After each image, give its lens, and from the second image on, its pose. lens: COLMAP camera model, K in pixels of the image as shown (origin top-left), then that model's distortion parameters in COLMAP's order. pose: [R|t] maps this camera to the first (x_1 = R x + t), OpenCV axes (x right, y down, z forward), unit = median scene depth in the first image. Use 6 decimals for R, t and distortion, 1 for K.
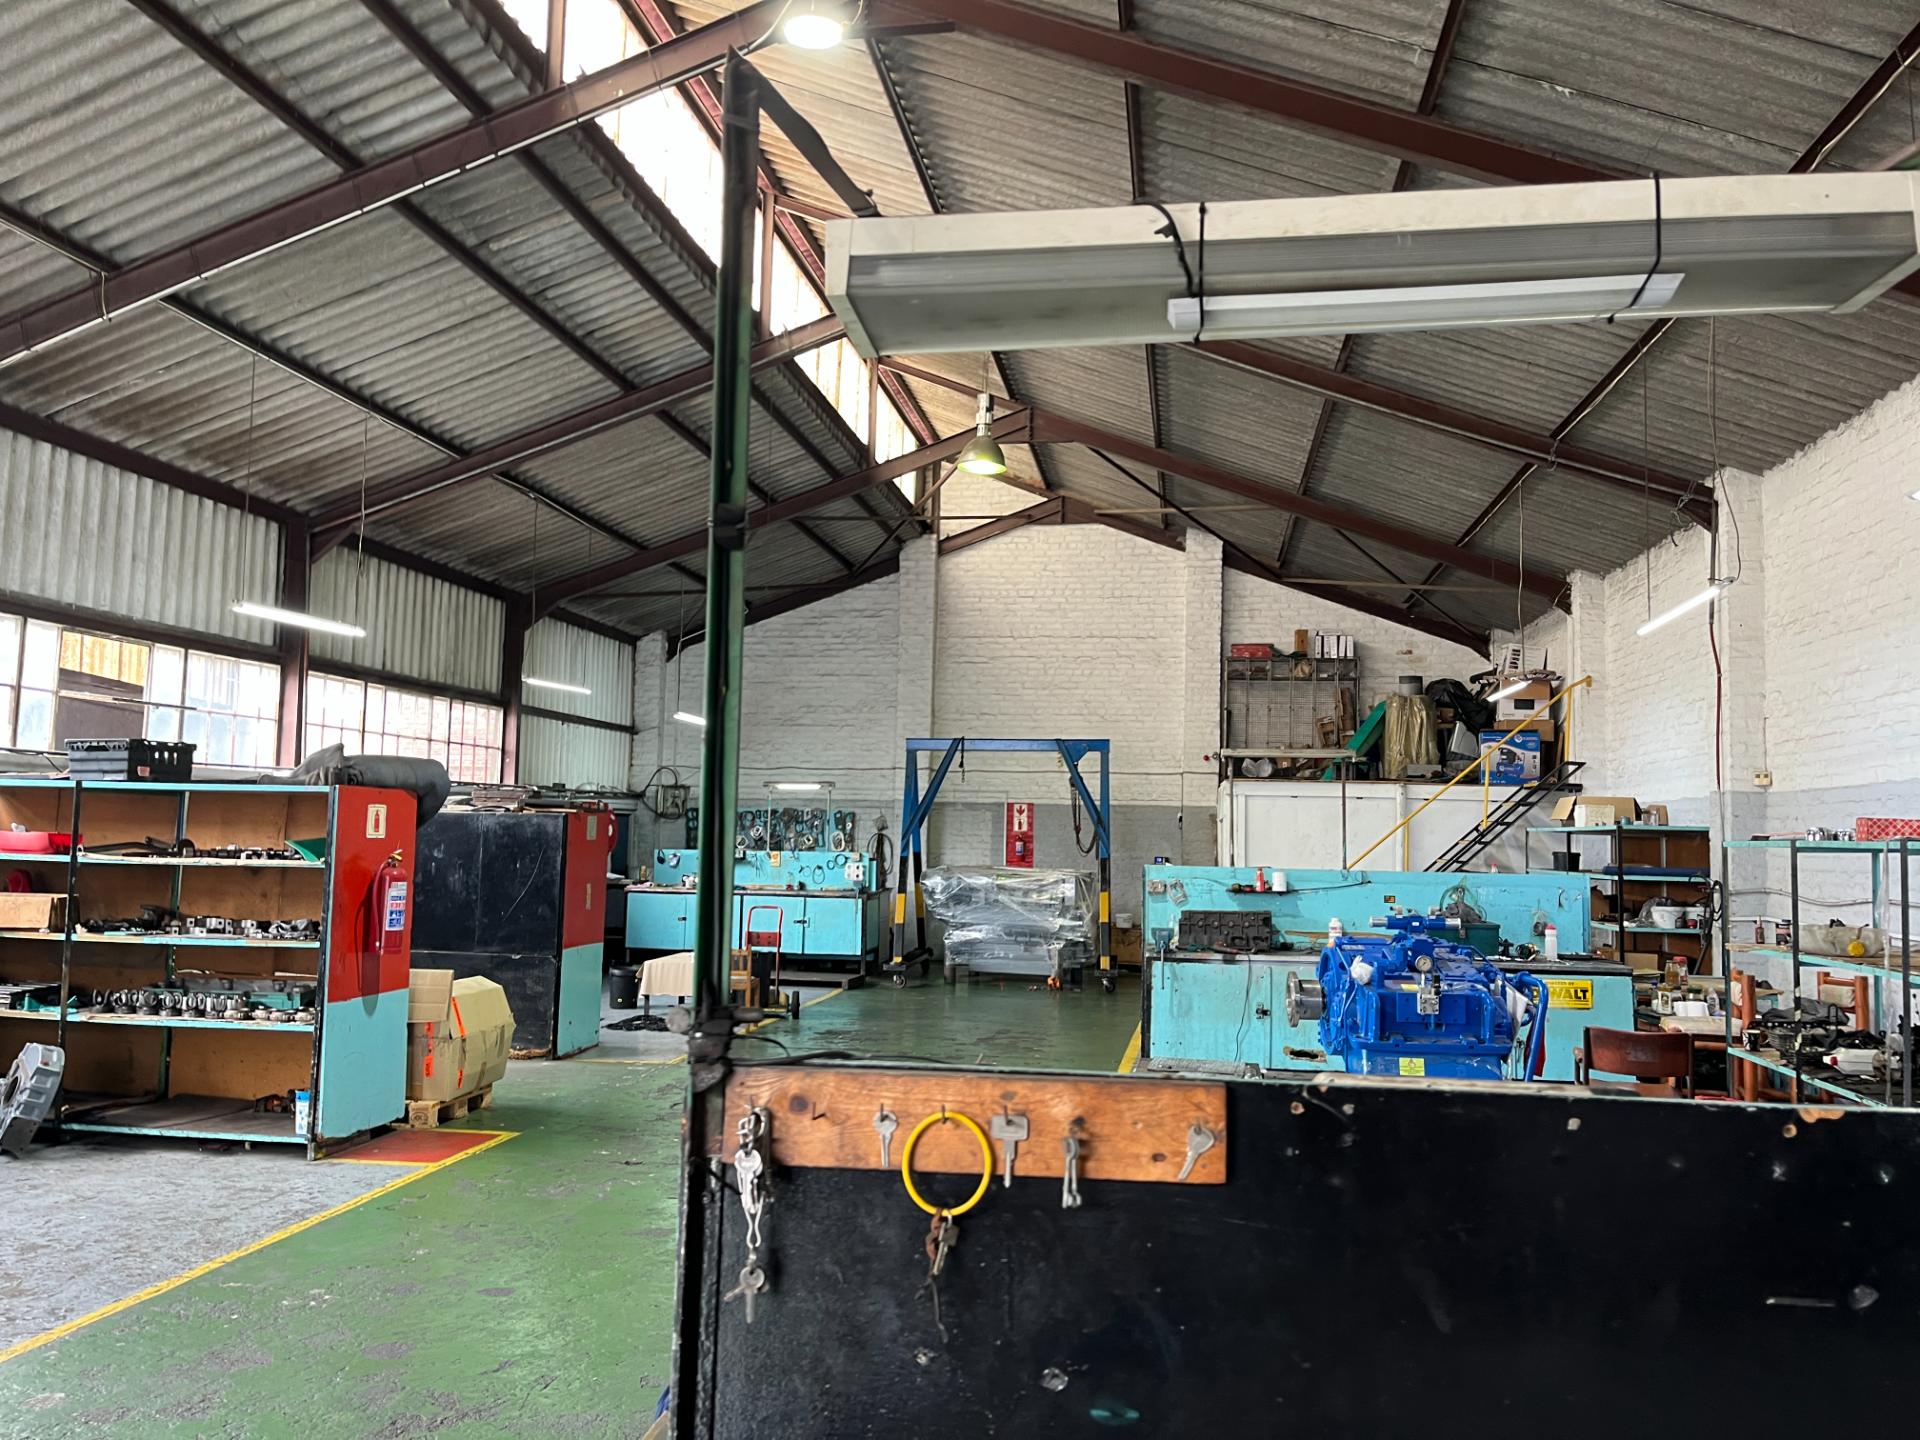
lens RADIAL K [[1451.8, 0, 970.3], [0, 1451.8, 735.0], [0, 0, 1]] dist [0.069721, -0.099006]
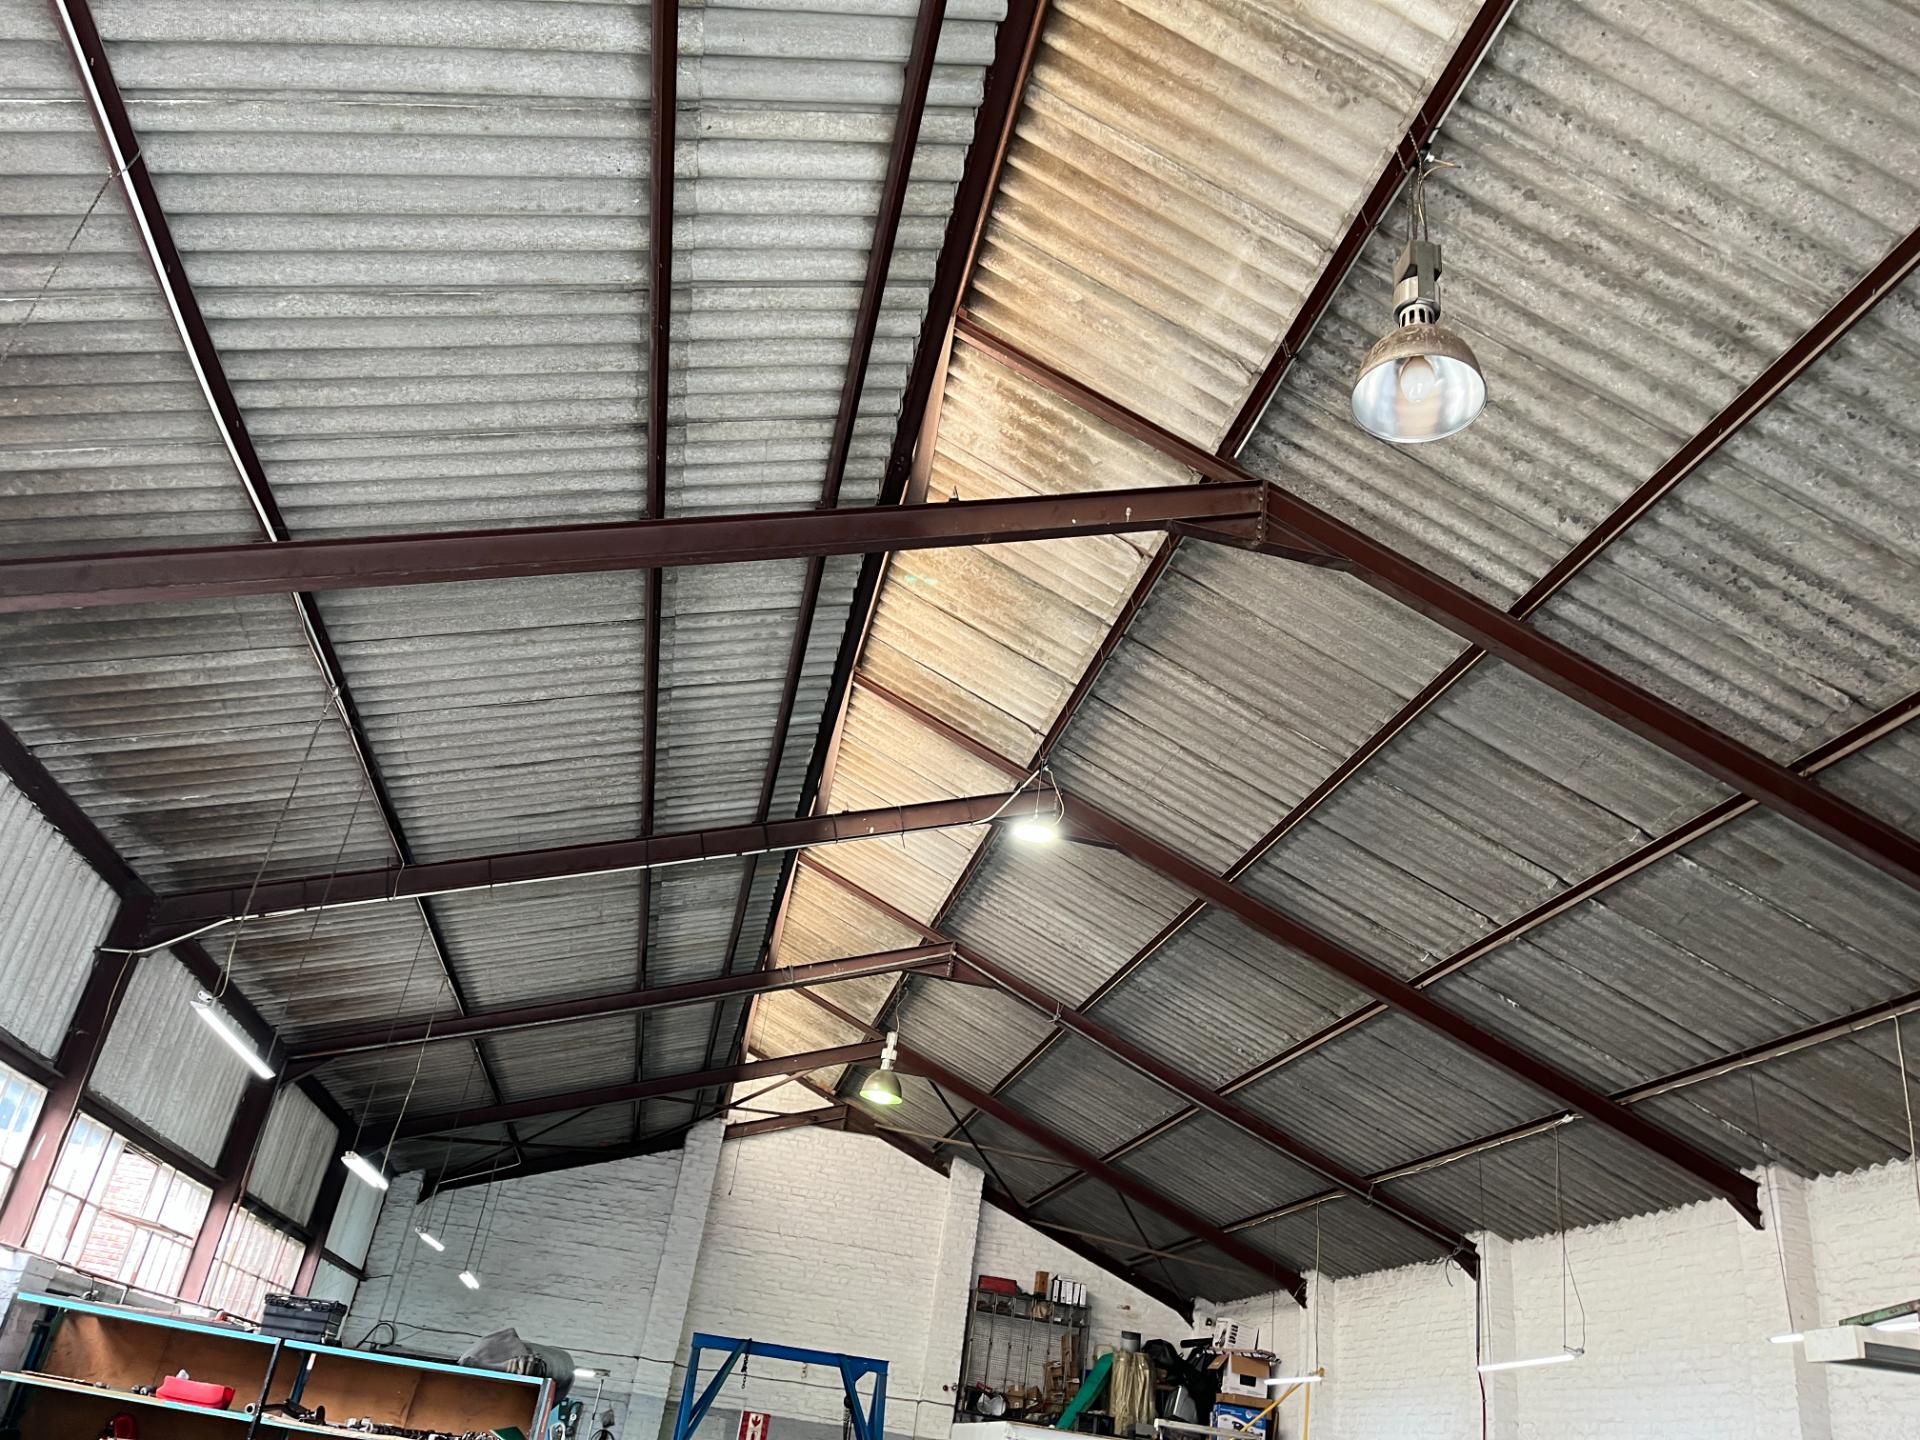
lens RADIAL K [[1451.8, 0, 987.9], [0, 1451.8, 713.7], [0, 0, 1]] dist [0.069721, -0.099006]
pose [[0.926426, 0.256736, 0.275357, -0.232342], [-0.133543, 0.907944, -0.397244, -0.010128], [-0.351996, 0.331245, 0.875429, -0.098969]]
